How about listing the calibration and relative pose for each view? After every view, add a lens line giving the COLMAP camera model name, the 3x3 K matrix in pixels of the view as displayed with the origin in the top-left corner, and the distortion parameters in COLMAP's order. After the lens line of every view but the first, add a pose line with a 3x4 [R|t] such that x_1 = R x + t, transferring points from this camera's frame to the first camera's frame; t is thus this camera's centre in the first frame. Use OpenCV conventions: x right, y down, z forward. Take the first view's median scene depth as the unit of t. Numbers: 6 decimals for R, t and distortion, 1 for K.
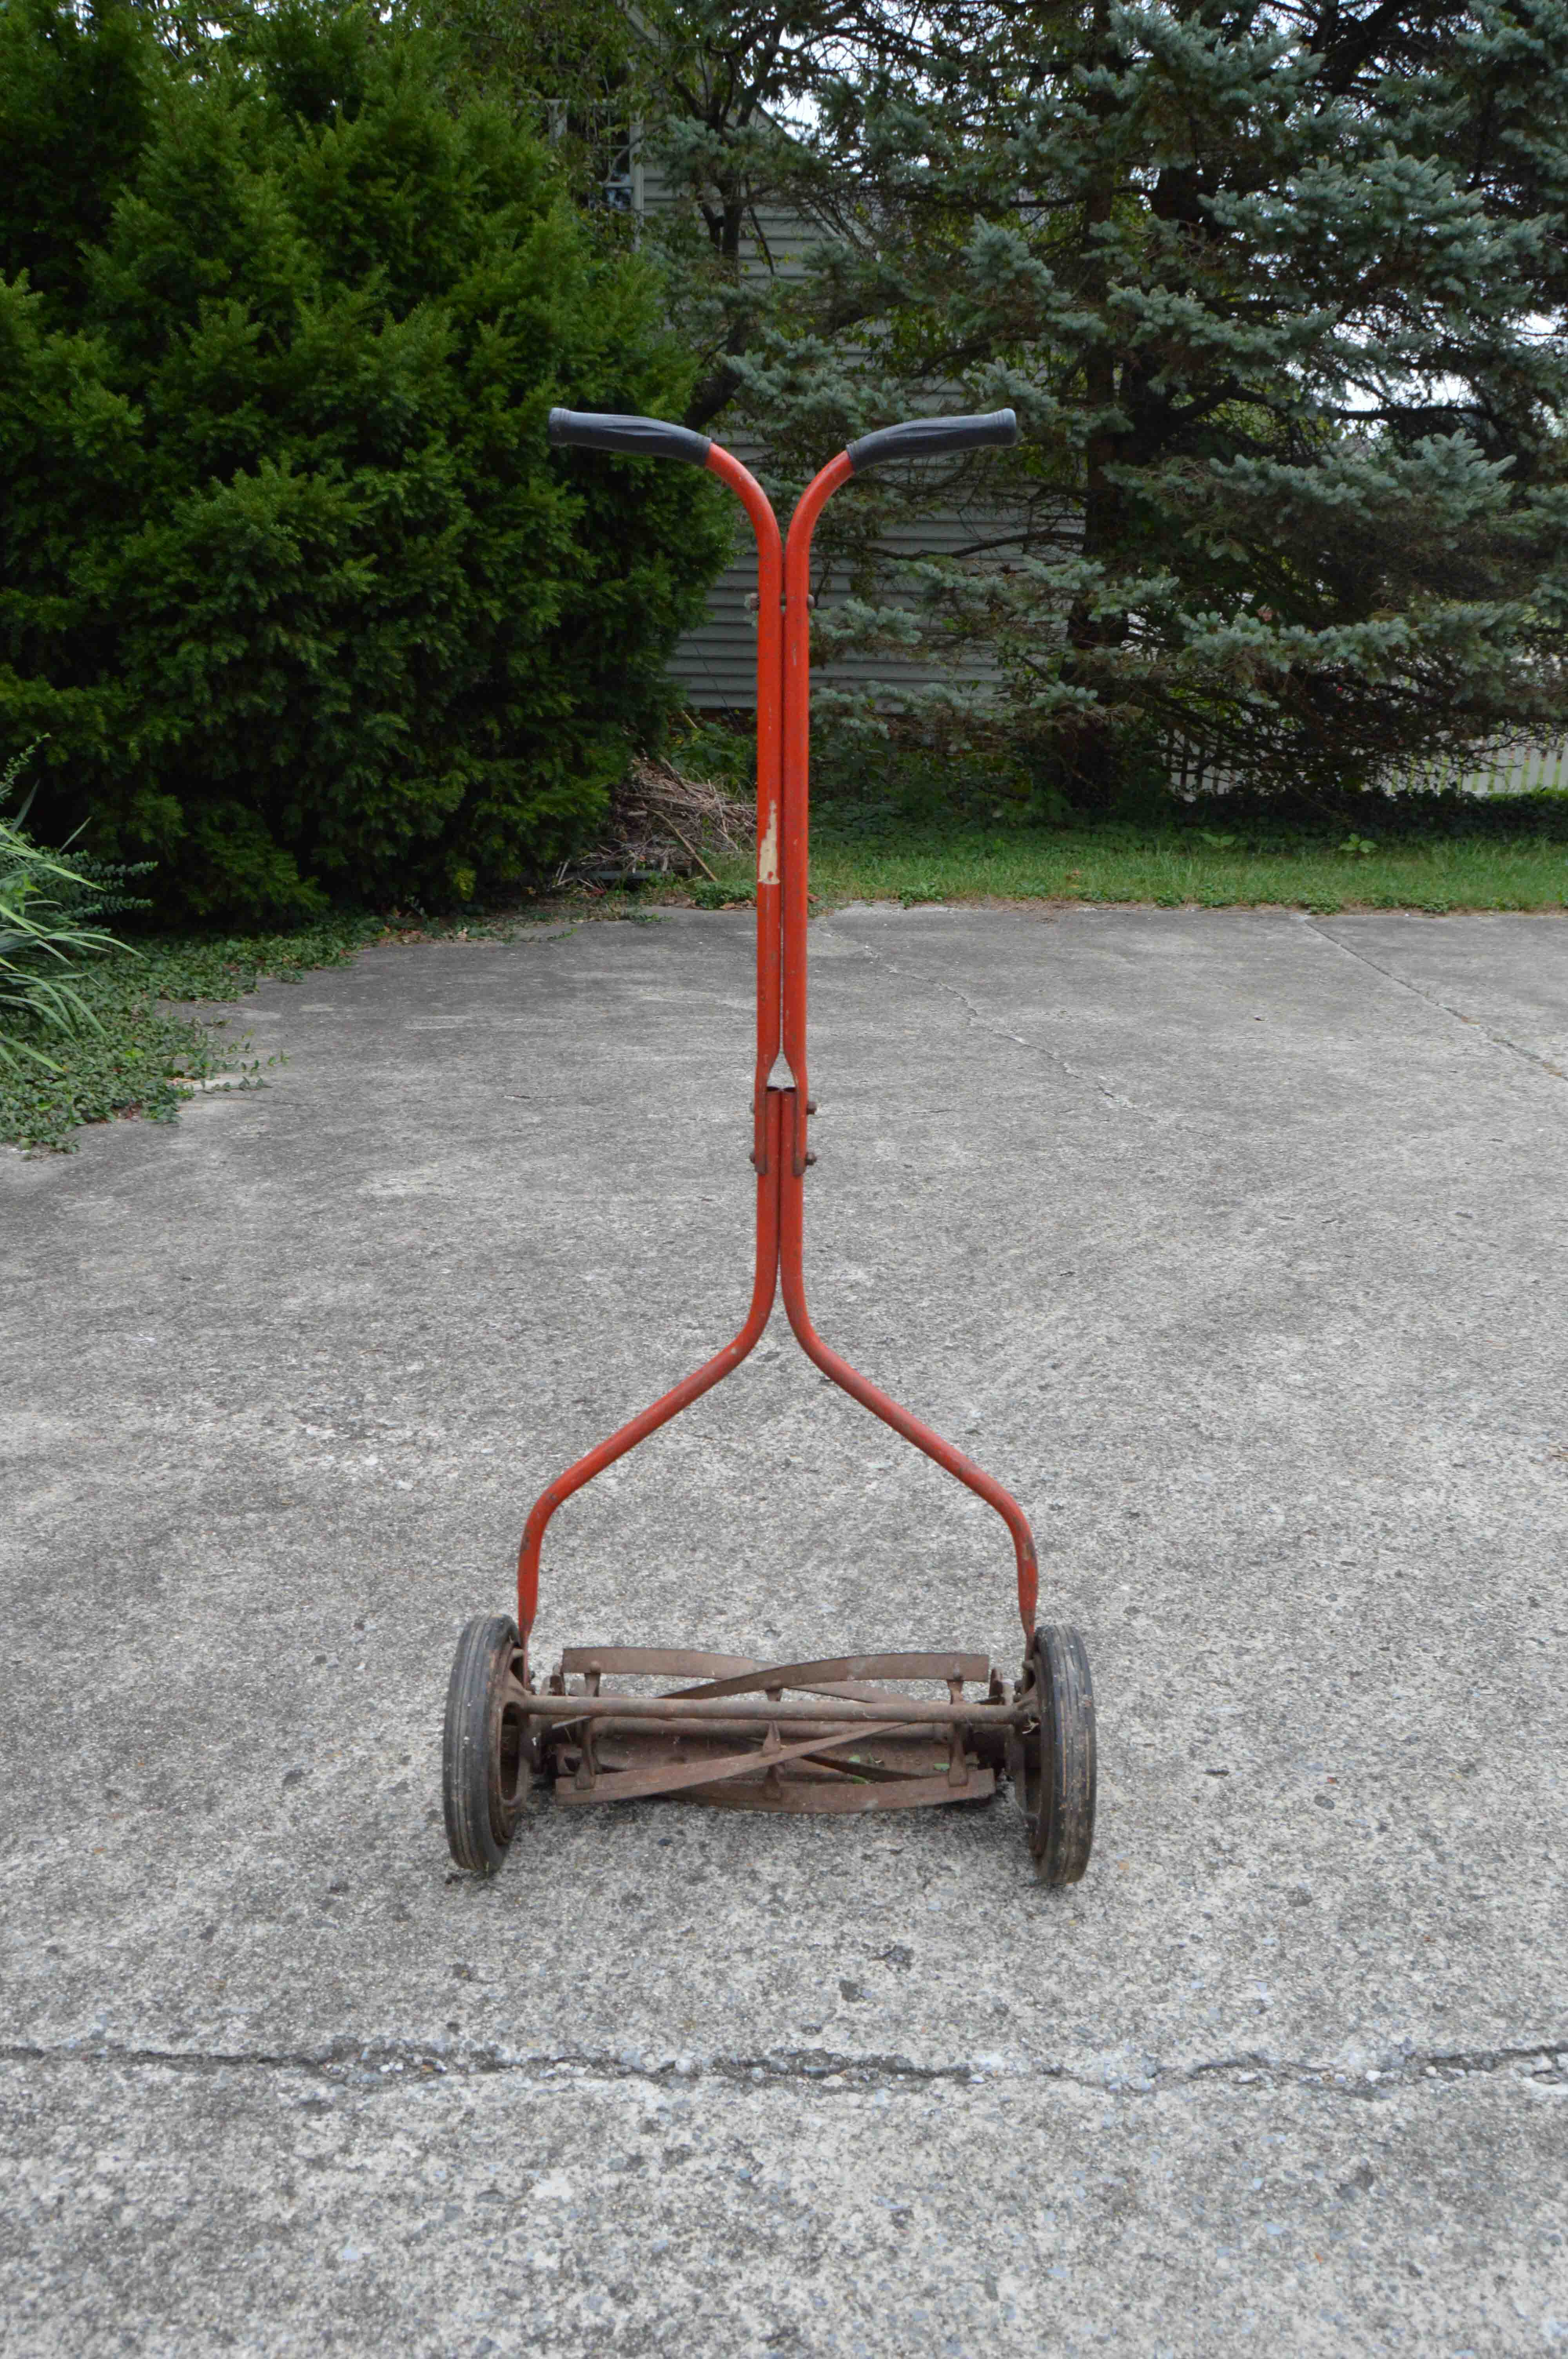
lens RADIAL K [[1875.1, 0, 765.9], [0, 1875.1, 1184.7], [0, 0, 1]] dist [-0.104689, 0.043502]
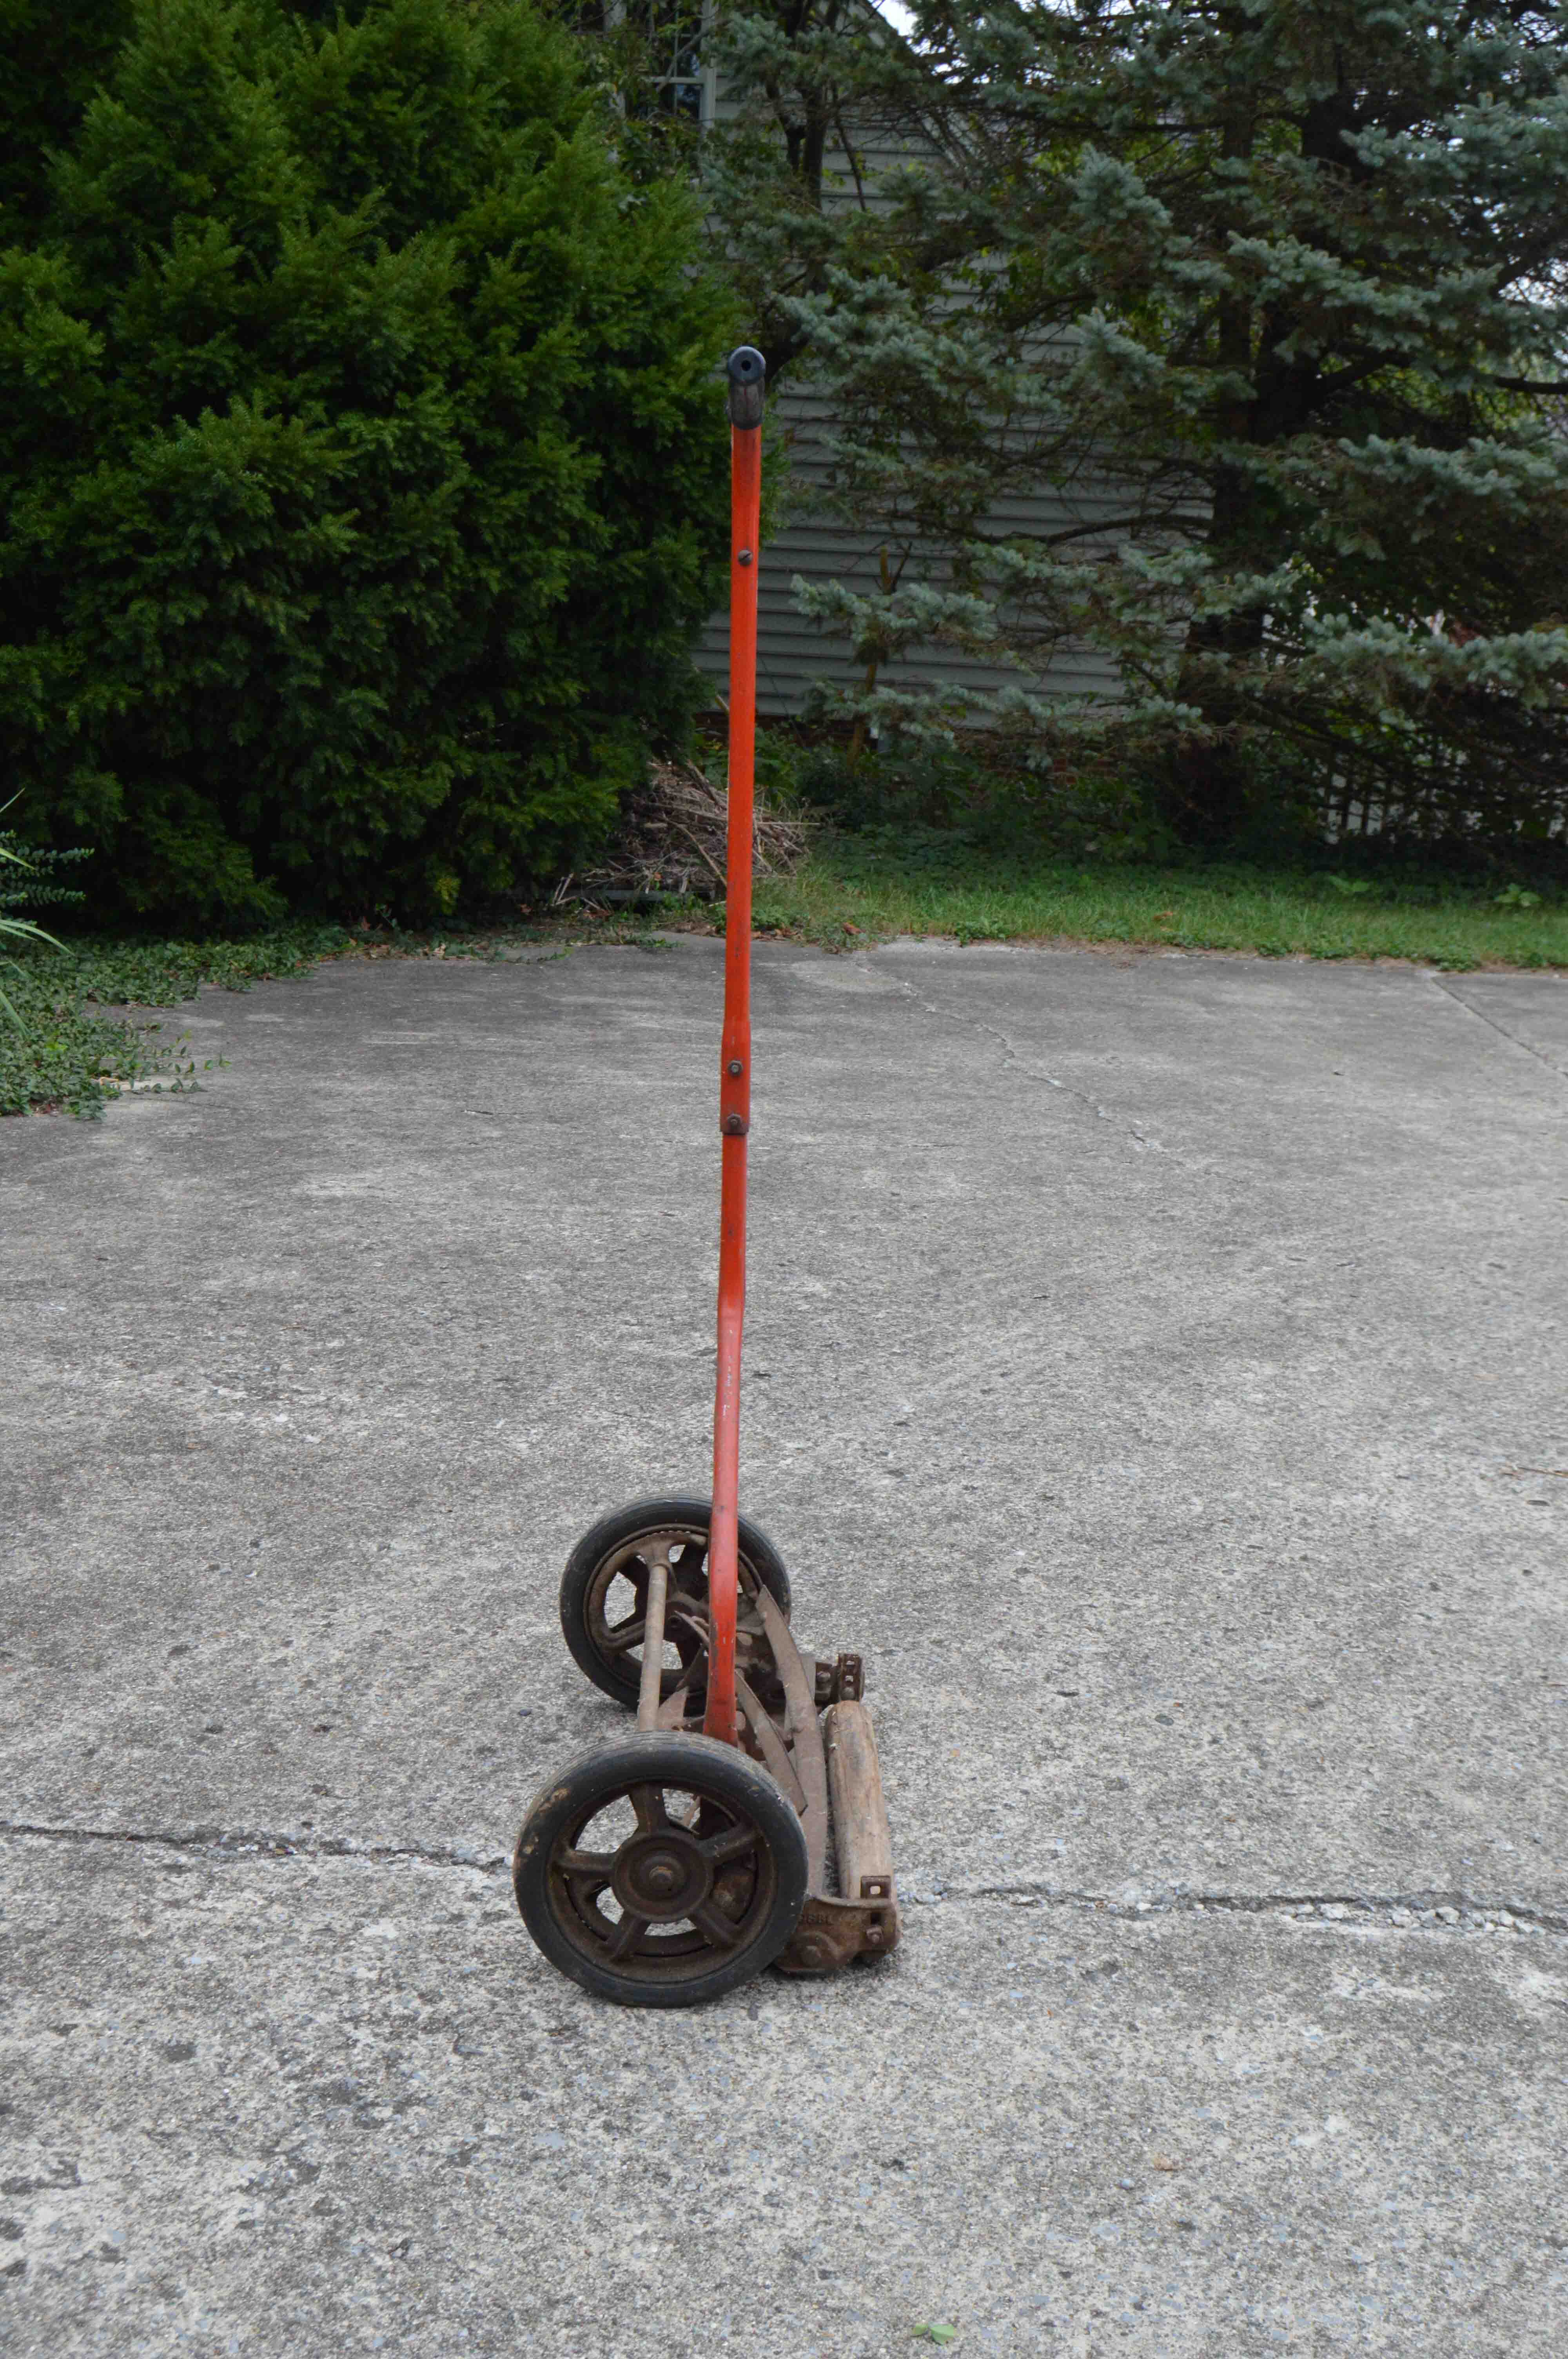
lens RADIAL K [[2406.0, 0, 782.2], [0, 2406.0, 1199.9], [0, 0, 1]] dist [-0.077856, 0.000000]
pose [[0.998696, 0.043649, -0.026479, 0.107250], [-0.045044, 0.997491, -0.054619, 0.122100], [0.024028, 0.055740, 0.998156, -0.348140]]
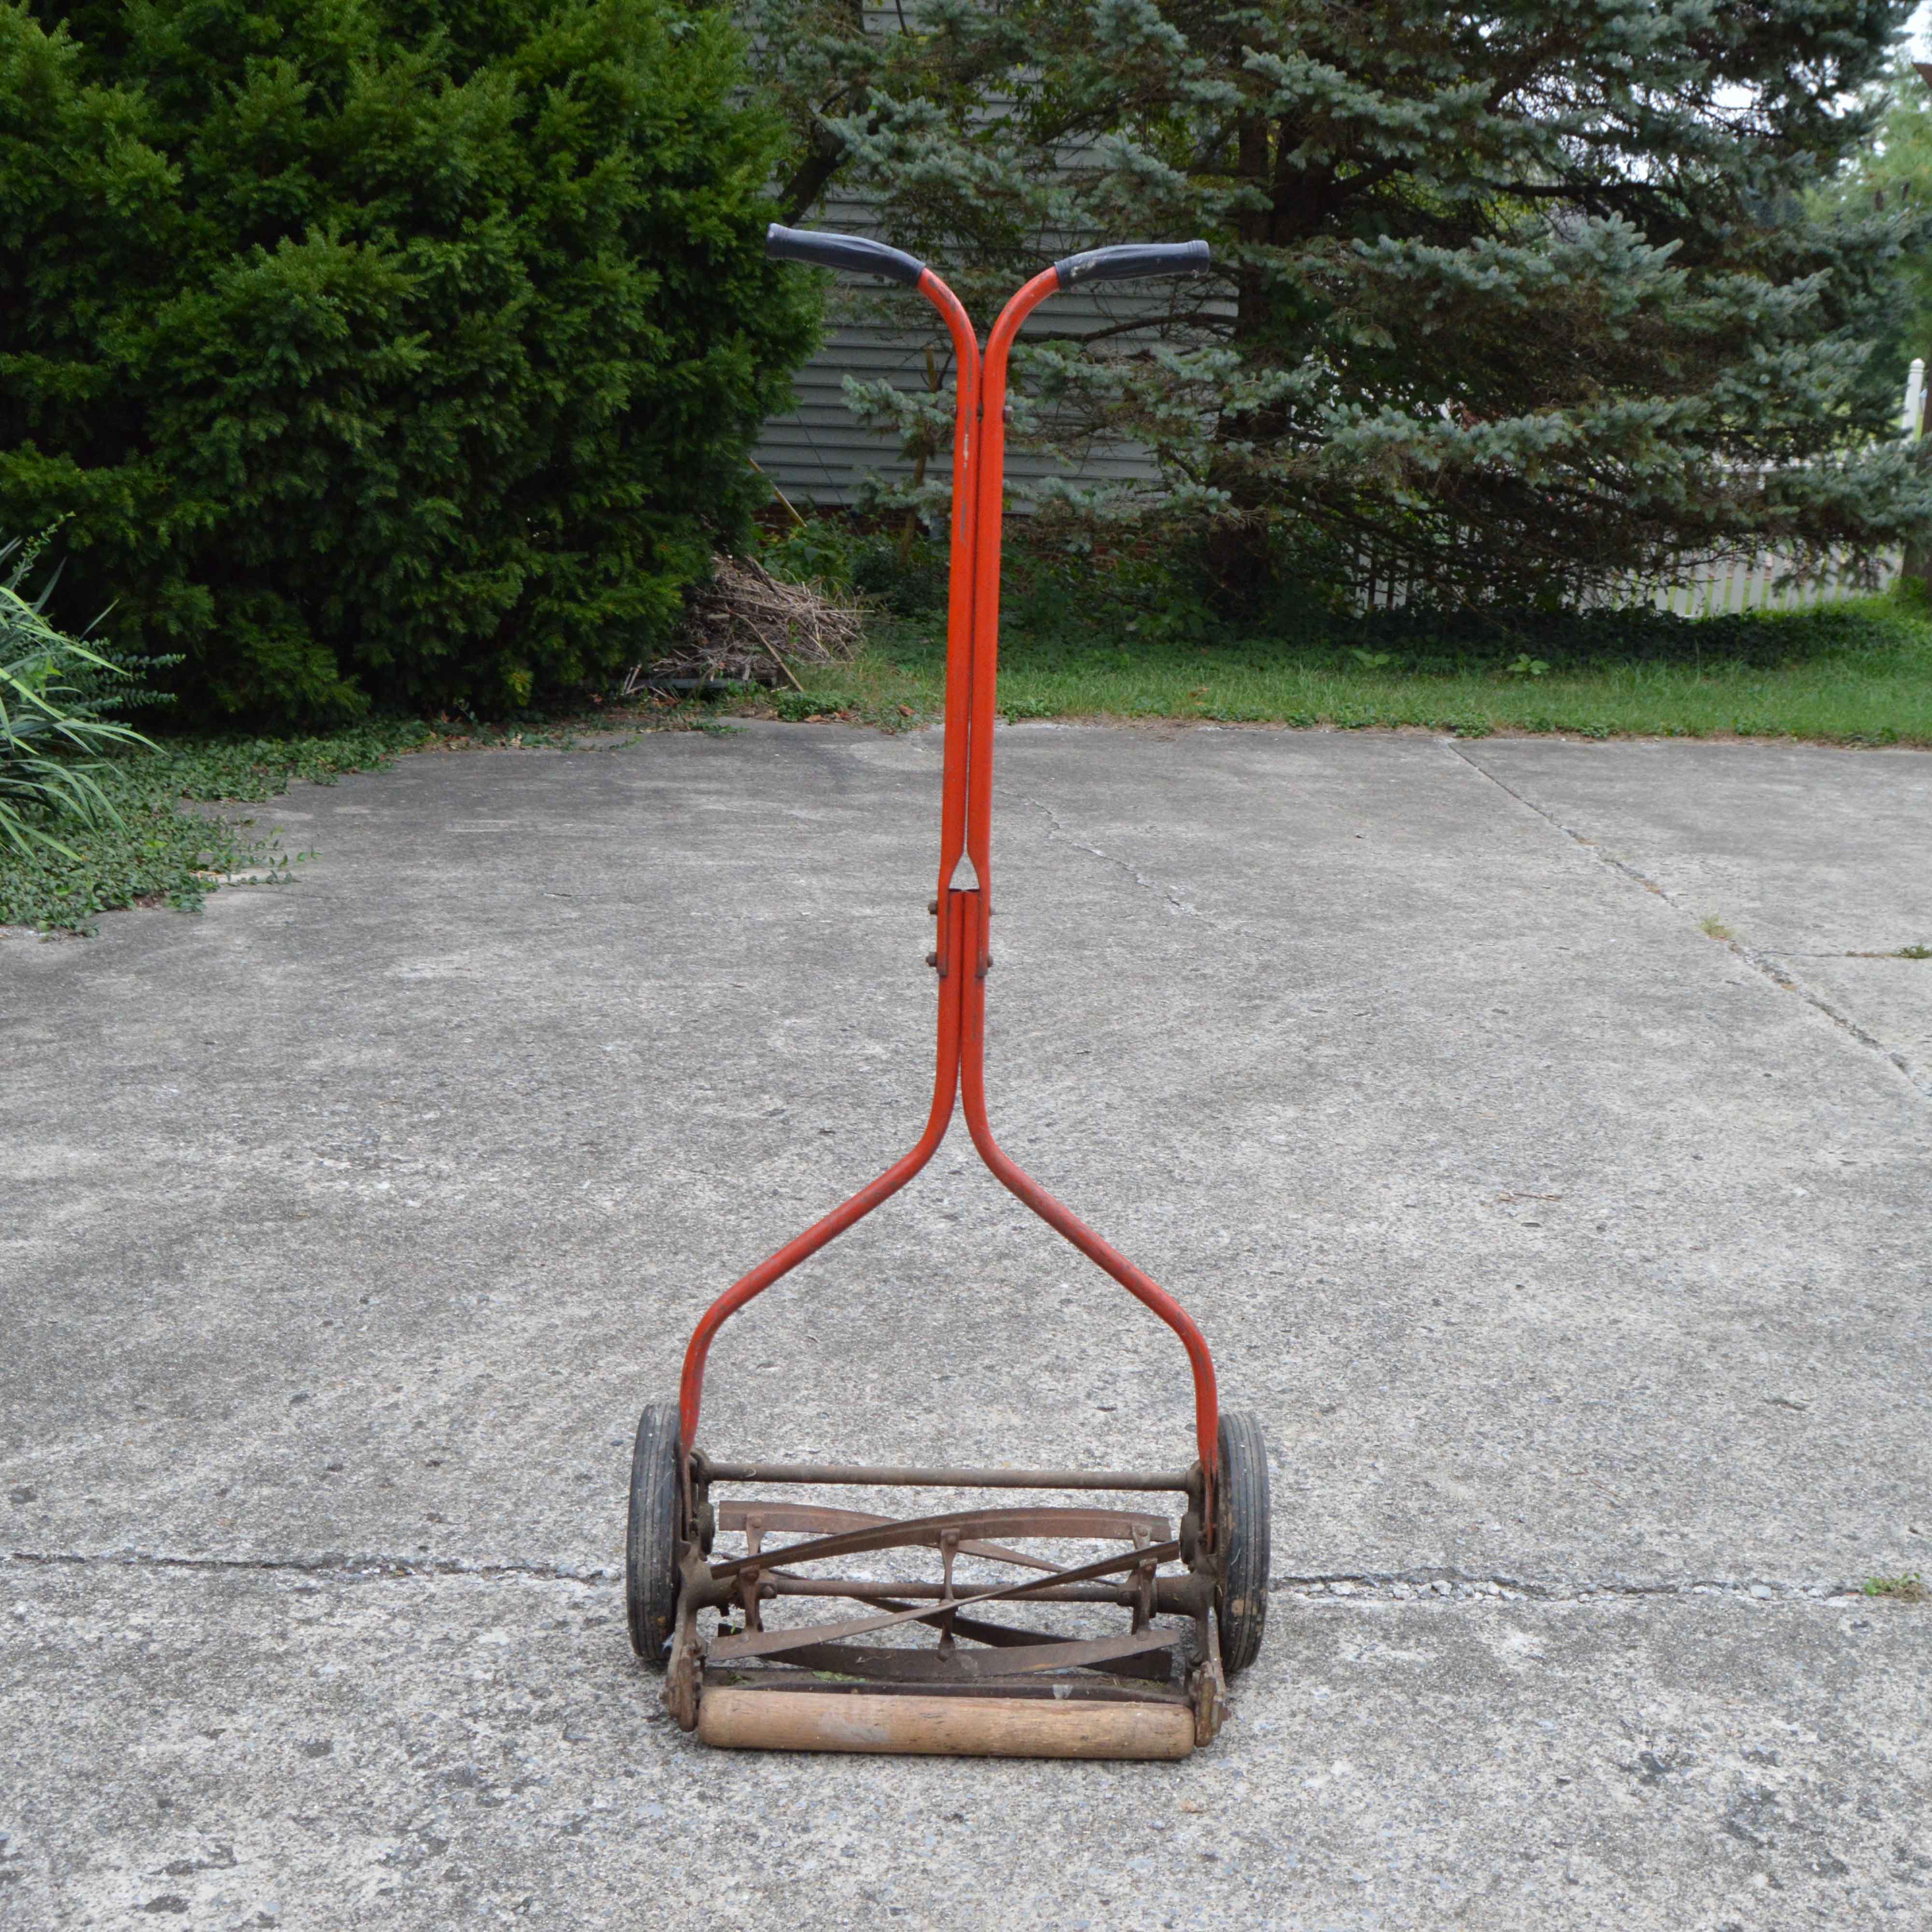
lens RADIAL K [[2316.1, 0, 978.9], [0, 2316.1, 948.7], [0, 0, 1]] dist [-0.095463, 0.000000]
pose [[0.999494, 0.015260, 0.027915, 0.119002], [-0.013487, 0.997947, -0.062617, 0.122484], [-0.028814, 0.062209, 0.997647, -0.437665]]
